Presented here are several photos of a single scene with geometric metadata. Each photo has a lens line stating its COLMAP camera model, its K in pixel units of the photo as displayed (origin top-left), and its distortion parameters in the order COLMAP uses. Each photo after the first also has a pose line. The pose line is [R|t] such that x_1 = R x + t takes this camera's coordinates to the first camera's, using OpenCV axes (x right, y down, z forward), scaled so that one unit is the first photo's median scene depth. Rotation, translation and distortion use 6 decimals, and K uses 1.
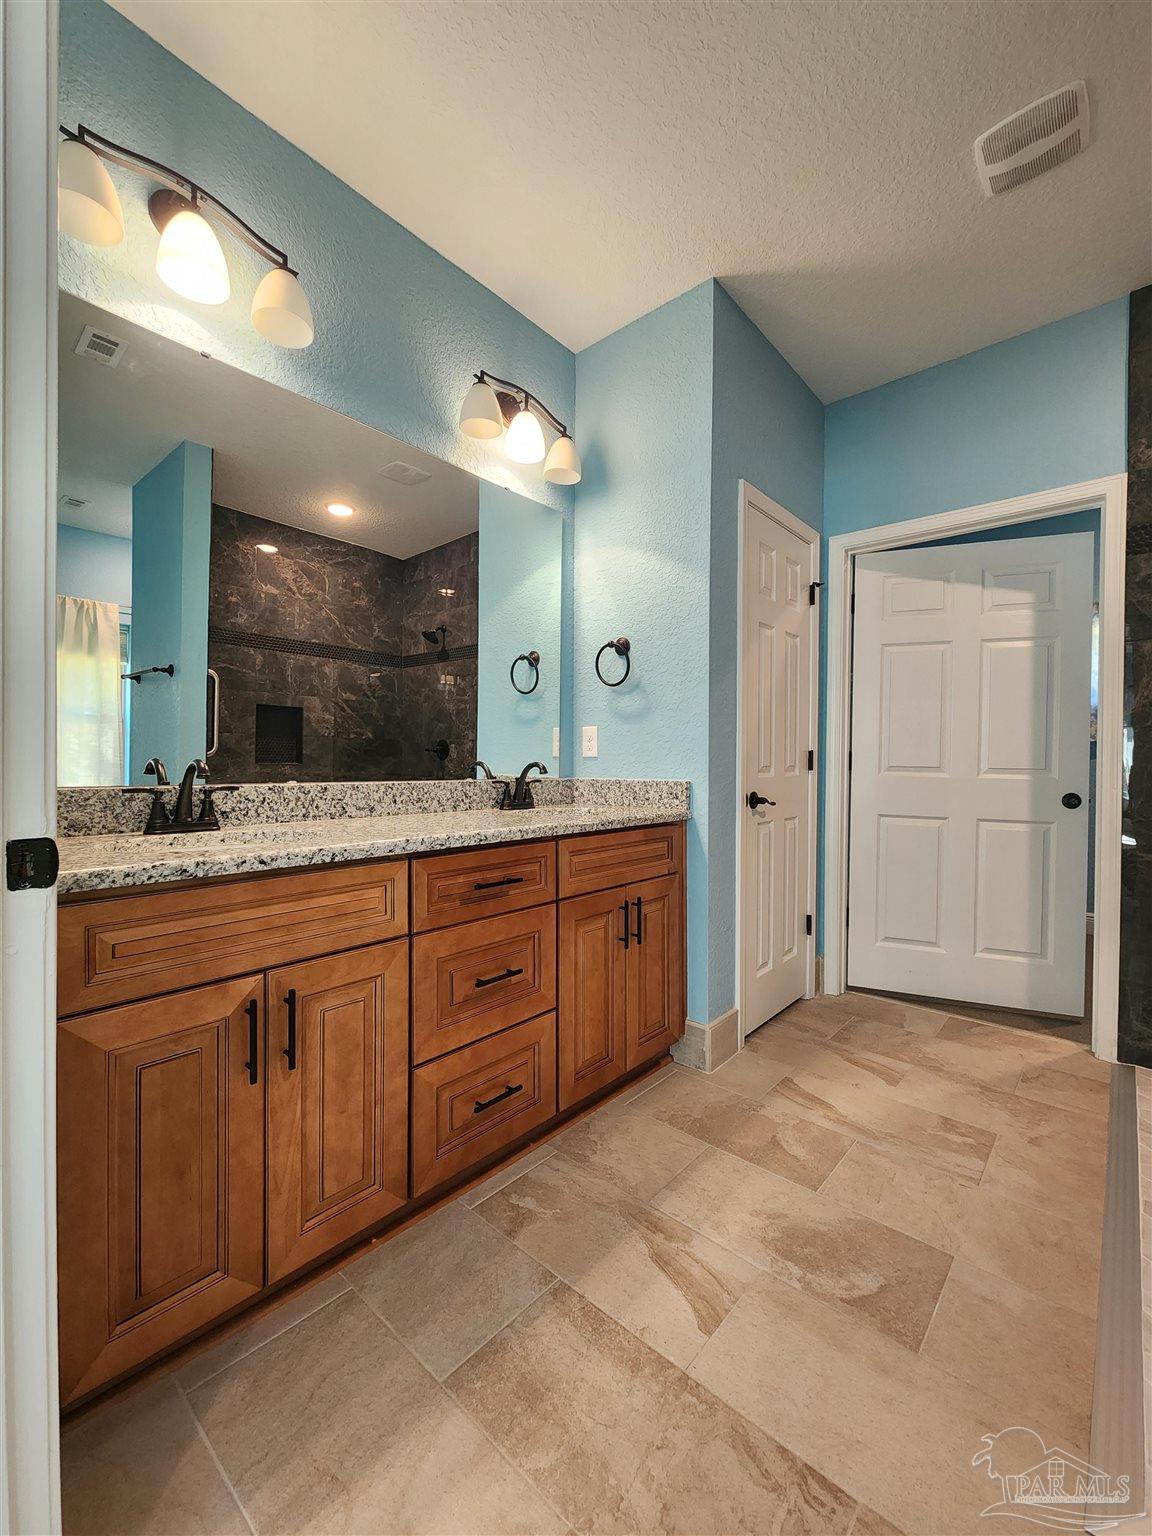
lens RADIAL K [[625.6, 0, 579.3], [0, 625.6, 764.1], [0, 0, 1]] dist [0.003432, -0.004439]
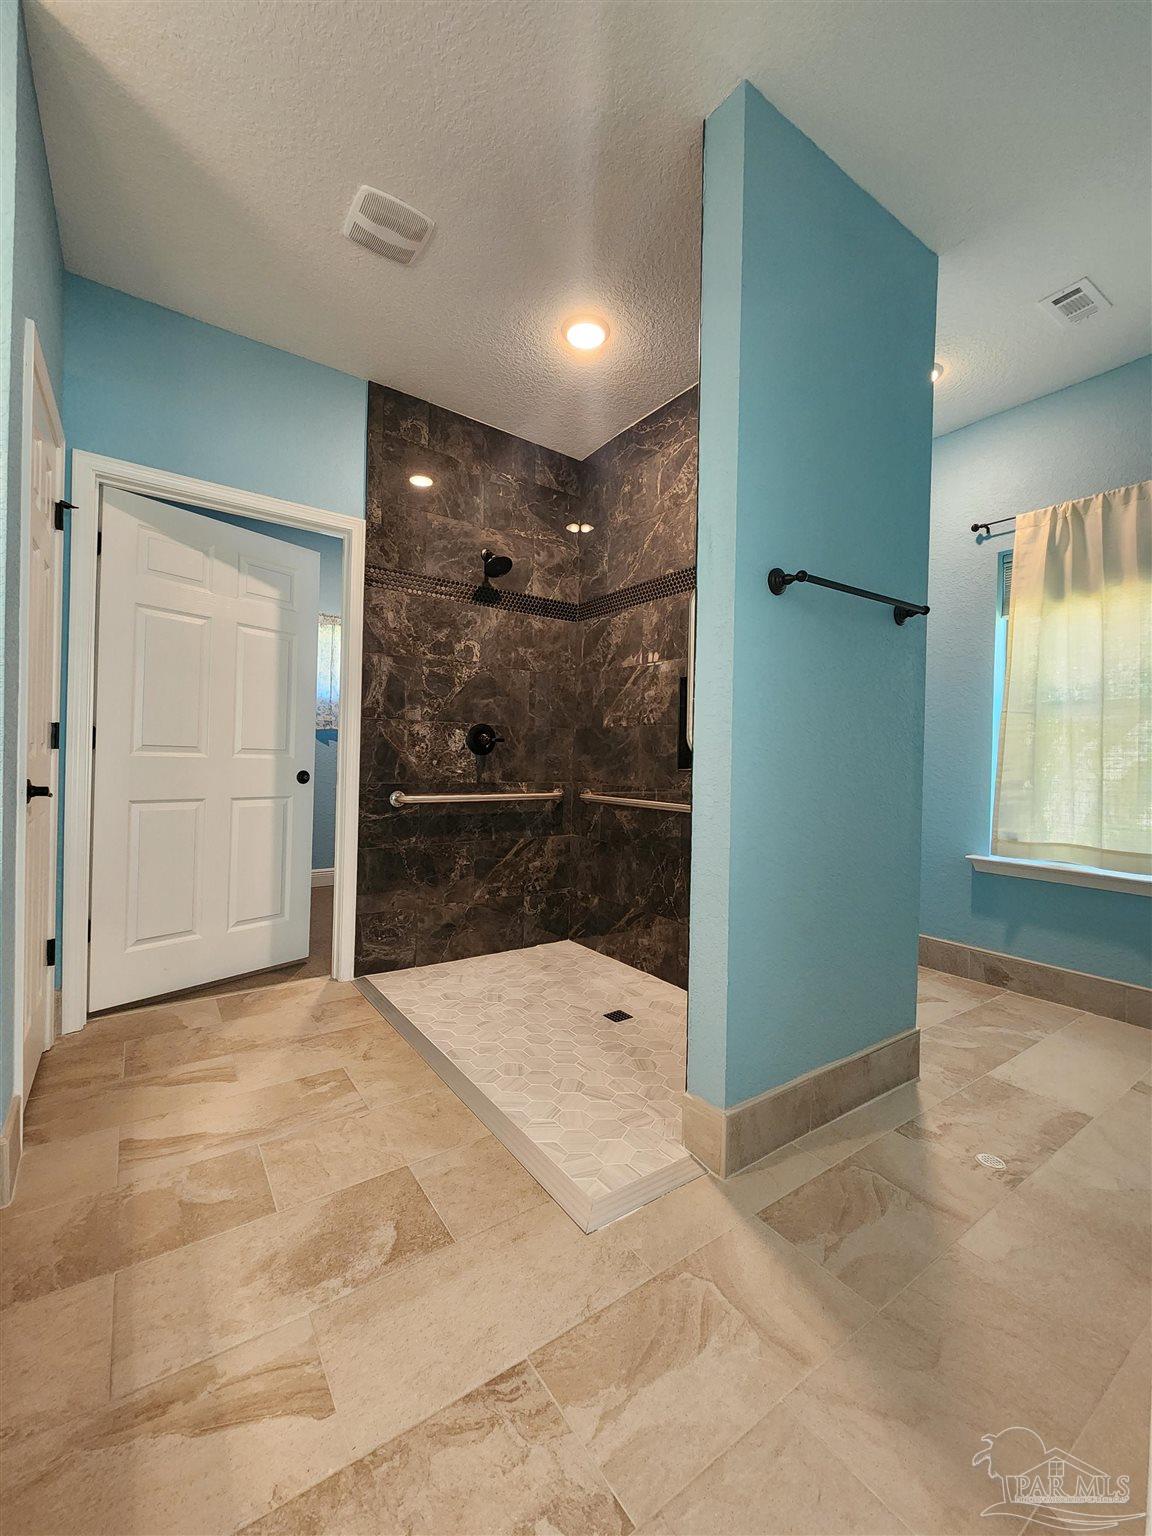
lens RADIAL K [[625.6, 0, 583.6], [0, 625.6, 761.6], [0, 0, 1]] dist [0.003432, -0.004439]
pose [[0.226390, -0.007442, 0.974008, -0.347110], [-0.021343, 0.999693, 0.012599, 0.005019], [-0.973803, -0.023640, 0.226161, 0.319476]]
